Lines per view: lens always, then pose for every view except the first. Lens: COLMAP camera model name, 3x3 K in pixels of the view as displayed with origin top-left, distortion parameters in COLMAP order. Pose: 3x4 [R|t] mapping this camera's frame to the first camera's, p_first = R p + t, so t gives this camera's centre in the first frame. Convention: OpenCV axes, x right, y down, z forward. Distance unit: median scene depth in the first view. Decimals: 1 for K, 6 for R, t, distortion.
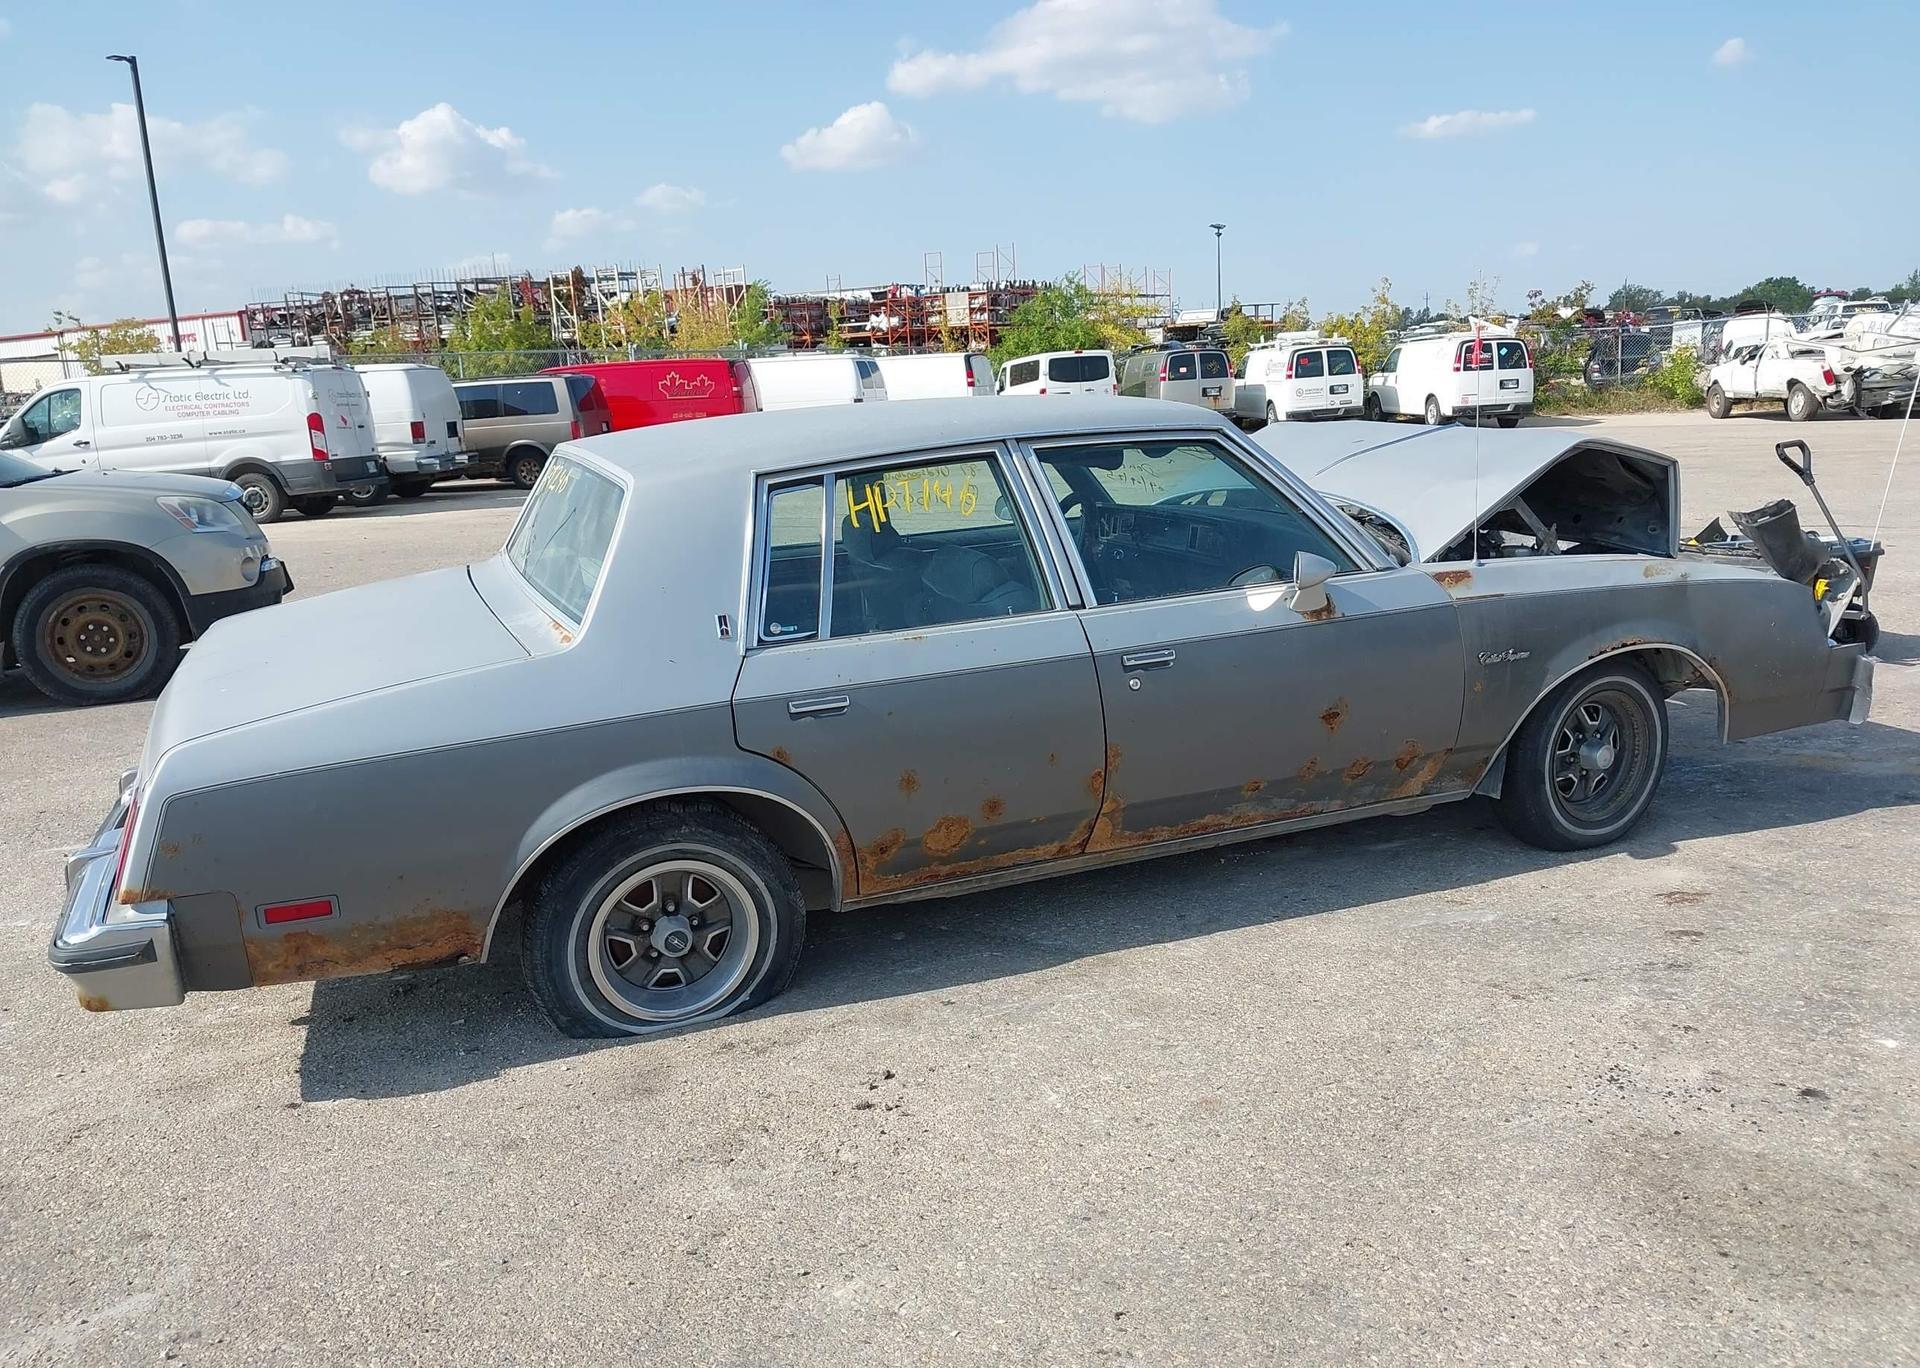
lens RADIAL K [[1501.6, 0, 957.3], [0, 1501.6, 701.7], [0, 0, 1]] dist [0.097877, -0.190406]
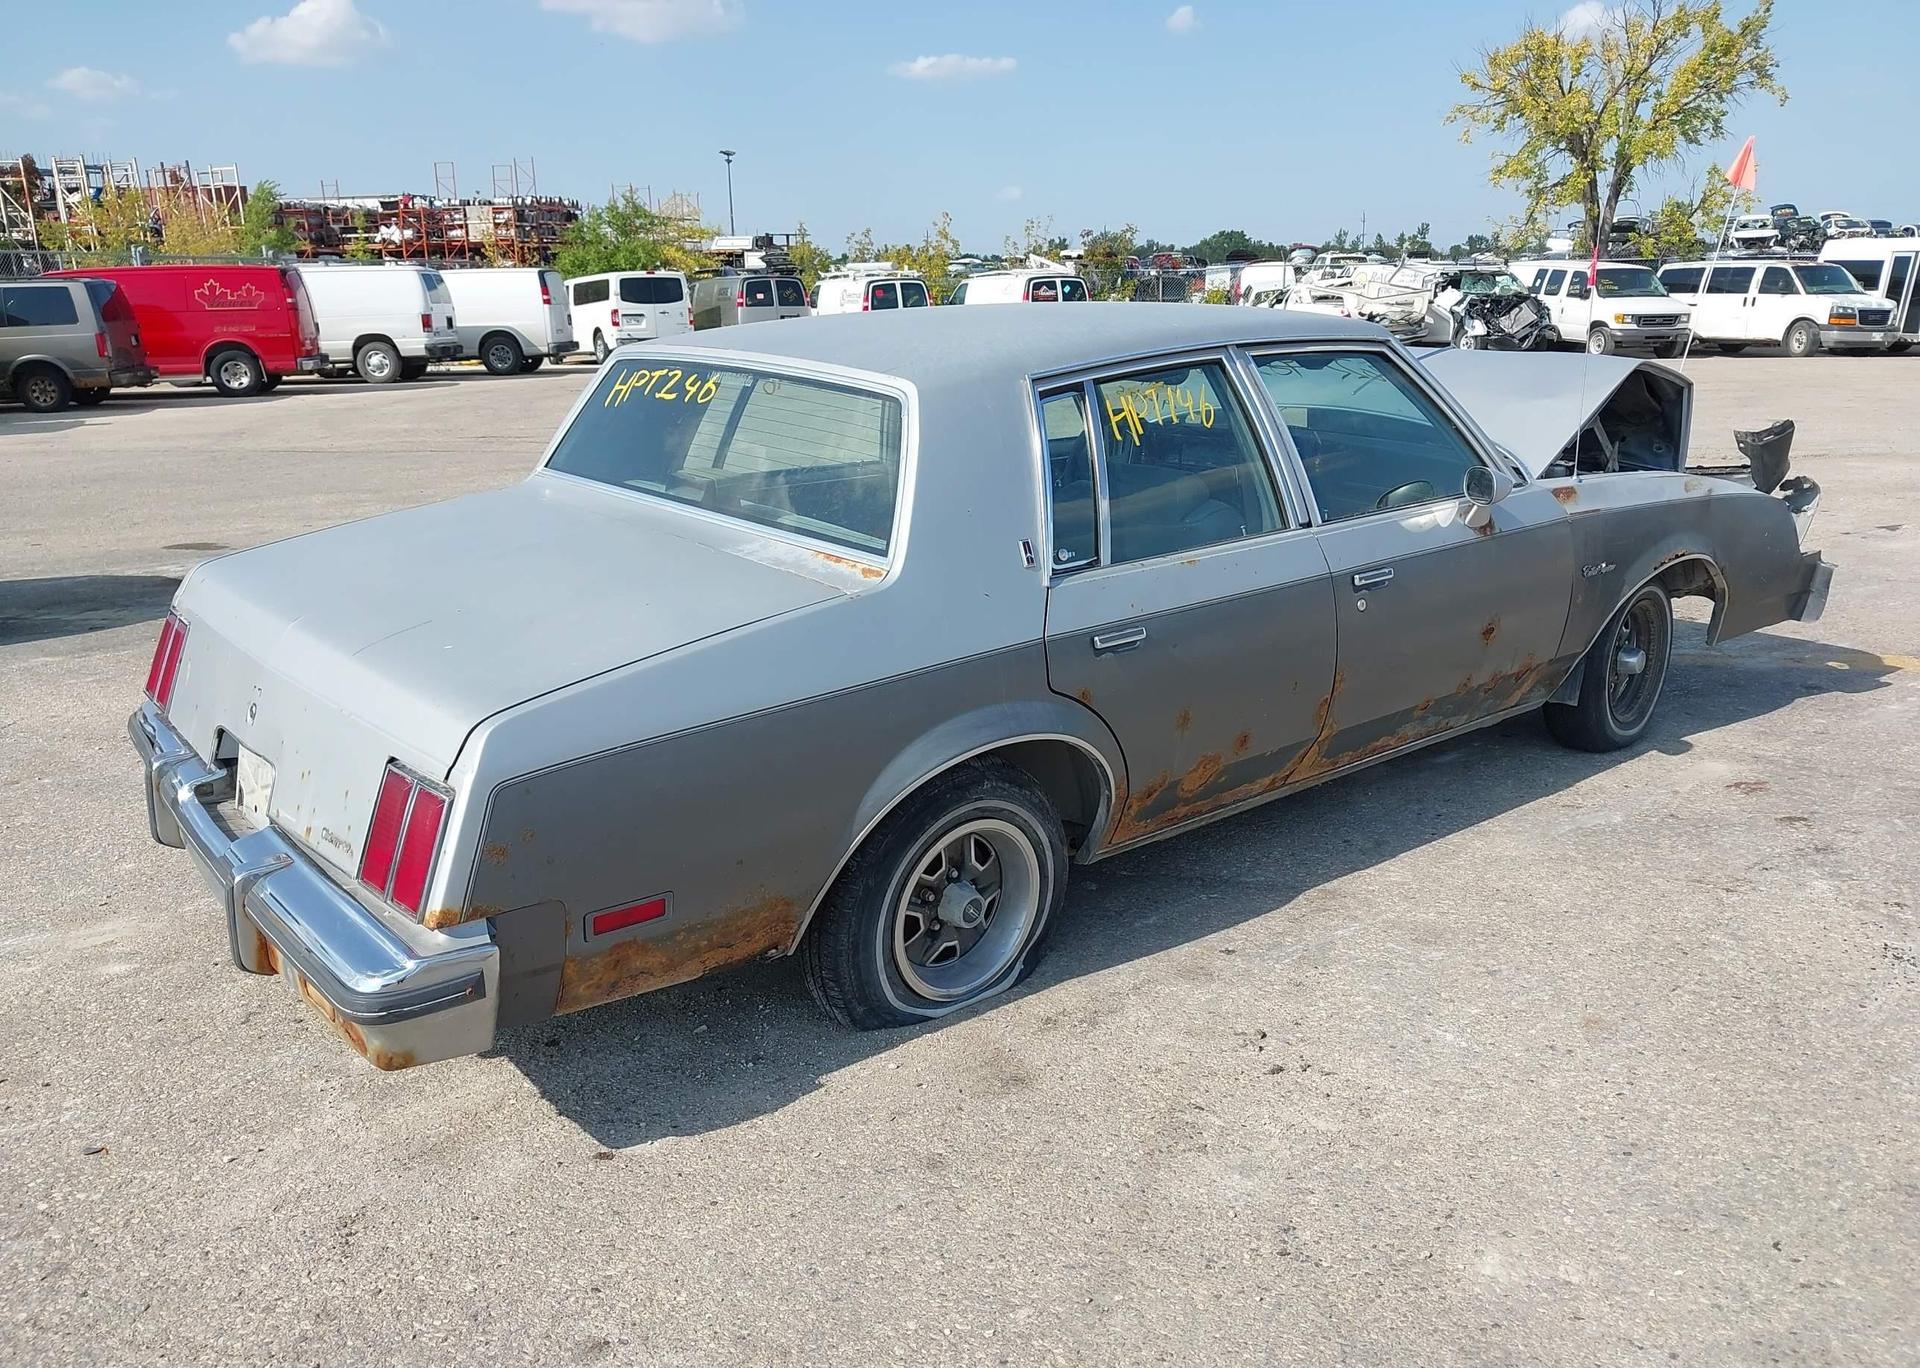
lens RADIAL K [[1492.0, 0, 940.6], [0, 1492.0, 722.3], [0, 0, 1]] dist [0.009578, -0.006300]
pose [[0.953643, -0.053493, 0.296147, -0.203569], [0.035499, 0.997200, 0.065811, -0.004678], [-0.298838, -0.052247, 0.952873, 0.079848]]
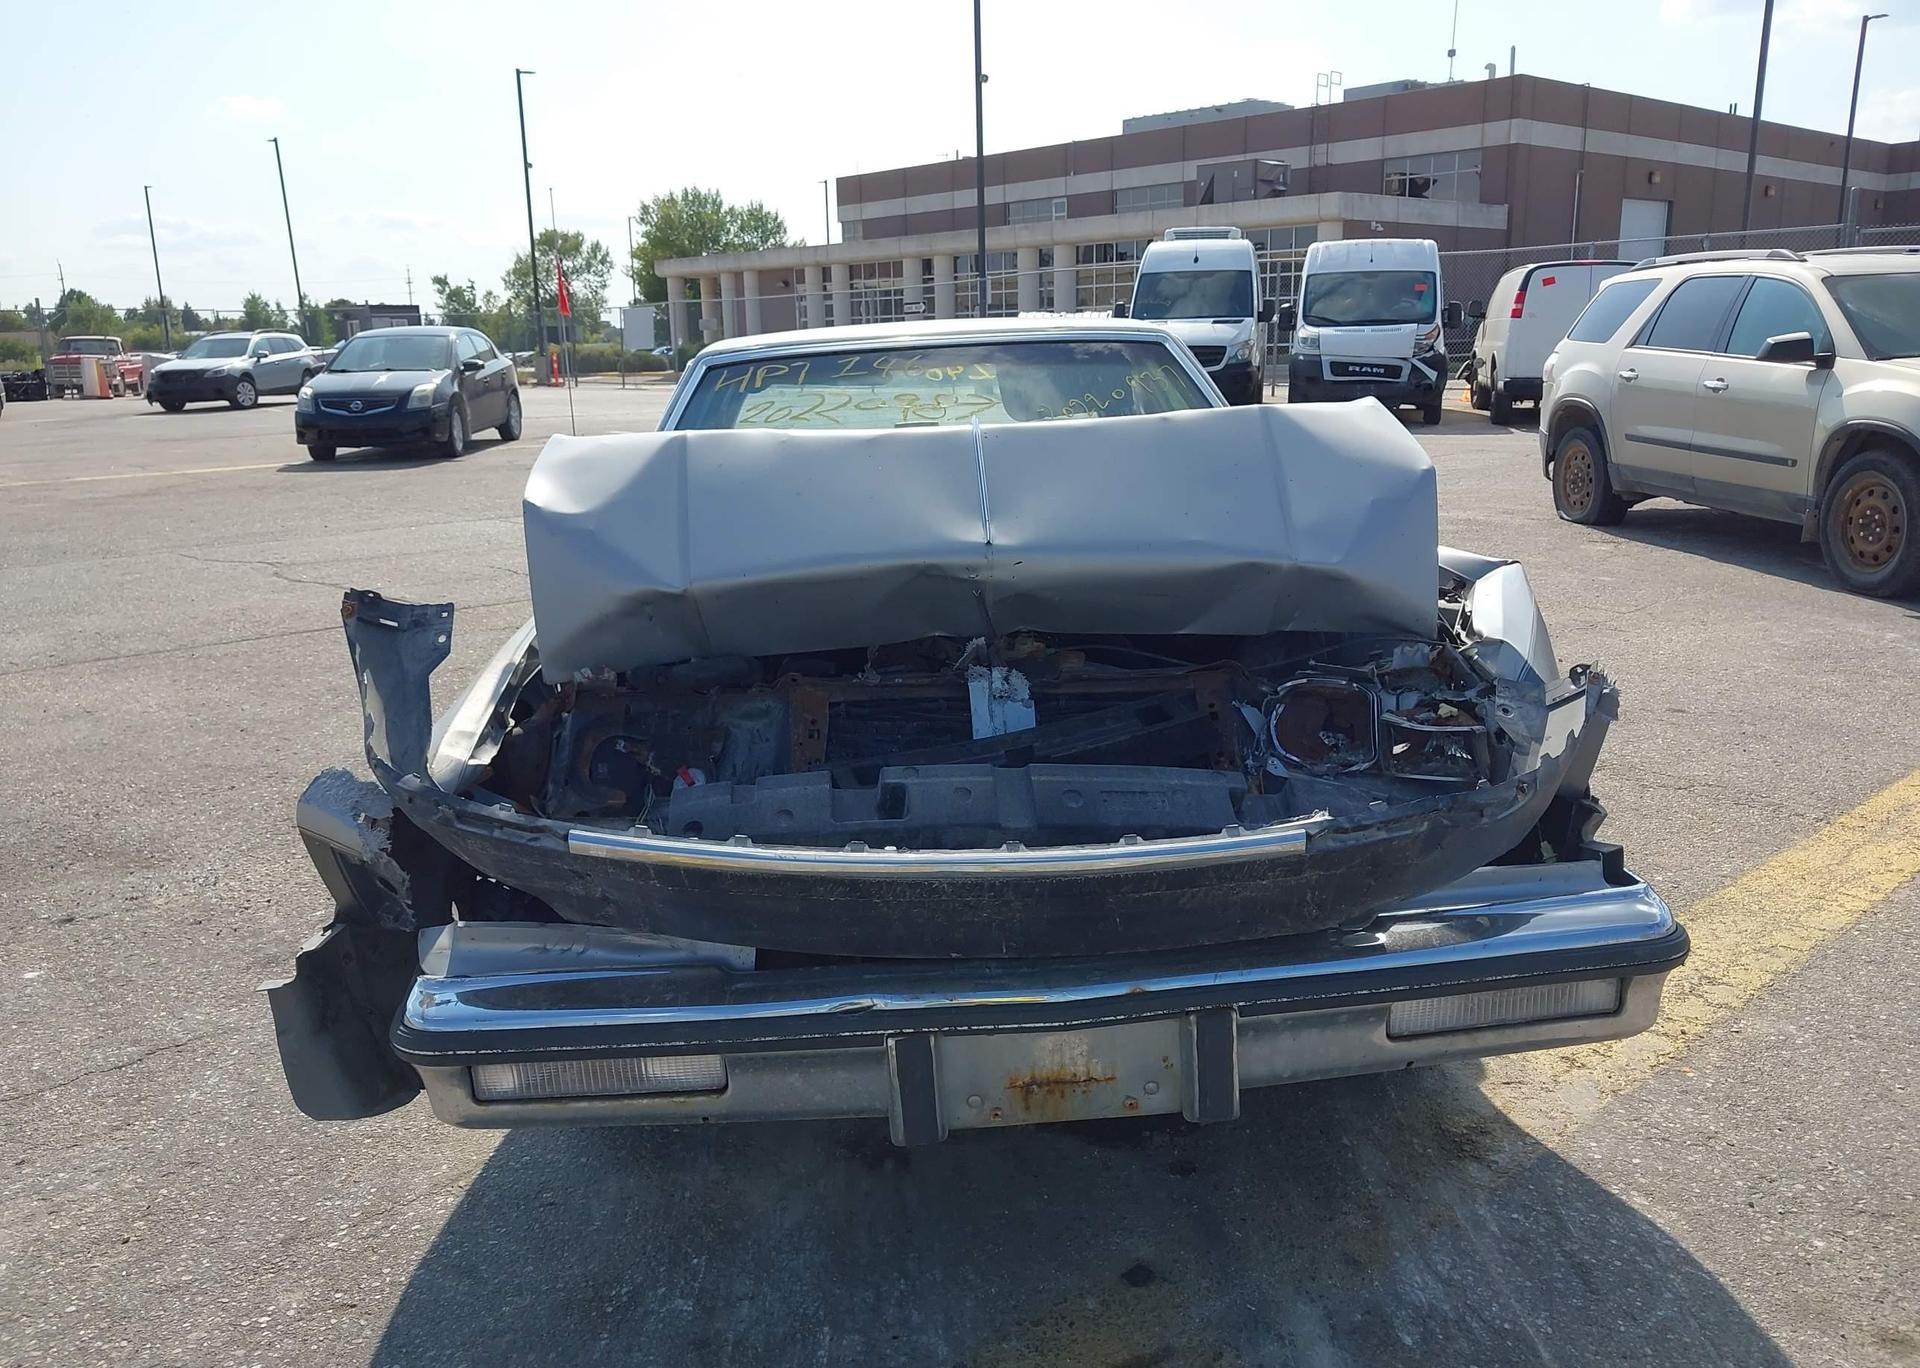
lens RADIAL K [[1540.6, 0, 960.0], [0, 1540.6, 684.0], [0, 0, 1]] dist [-0.005539, 0.056357]
pose [[-0.316018, 0.265913, -0.910727, 0.543900], [-0.169984, 0.928518, 0.330091, -0.176101], [0.933401, 0.259124, -0.248227, 0.739098]]
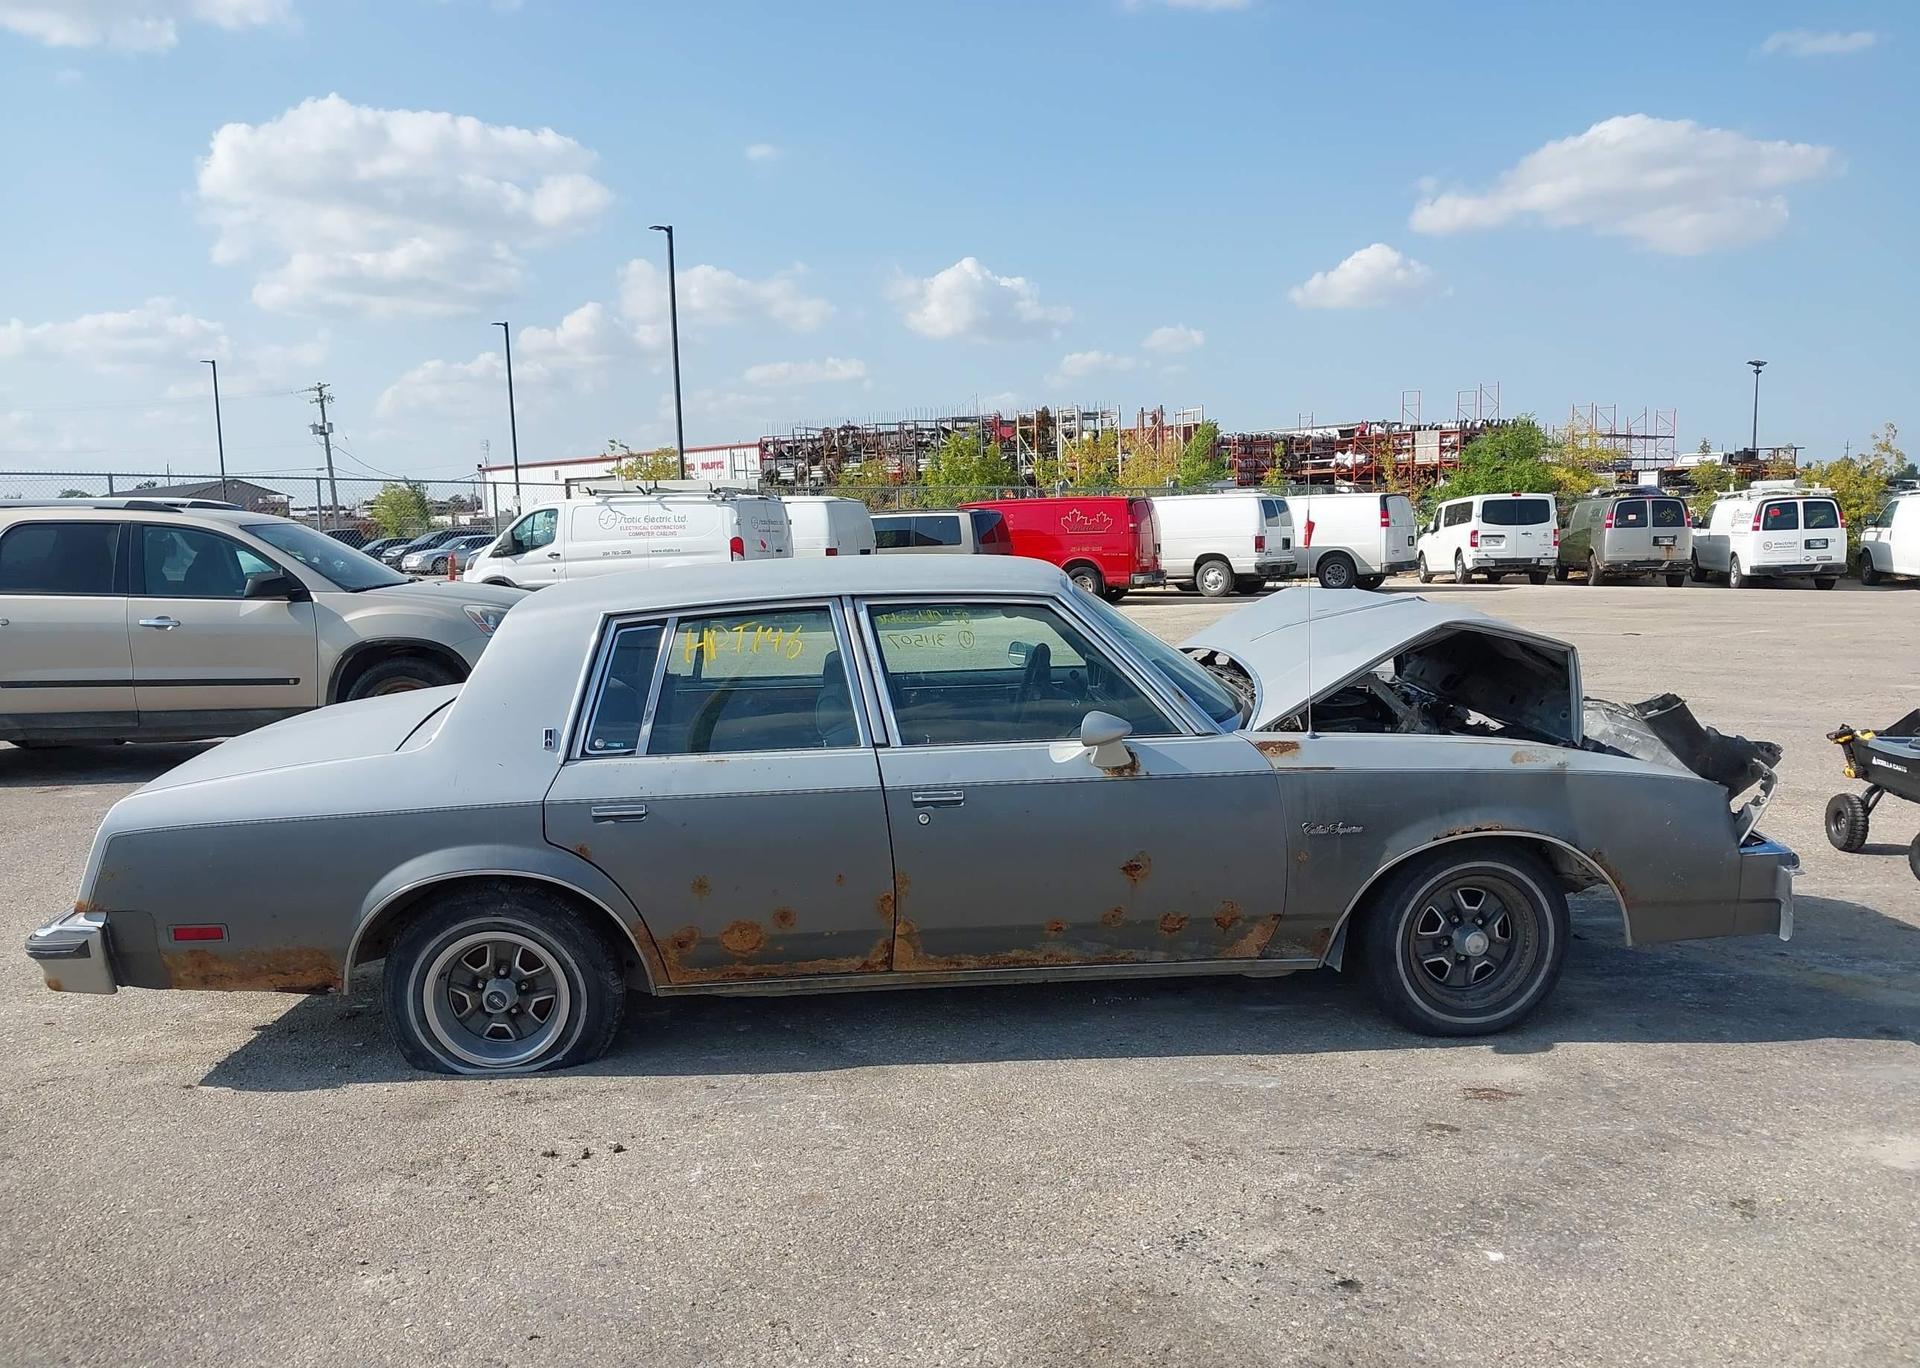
lens RADIAL K [[1501.6, 0, 957.3], [0, 1501.6, 701.7], [0, 0, 1]] dist [0.097877, -0.190406]
pose [[0.950129, 0.066338, -0.304719, 0.226056], [-0.091831, 0.993305, -0.070089, -0.010853], [0.298029, 0.094577, 0.949860, -0.021772]]
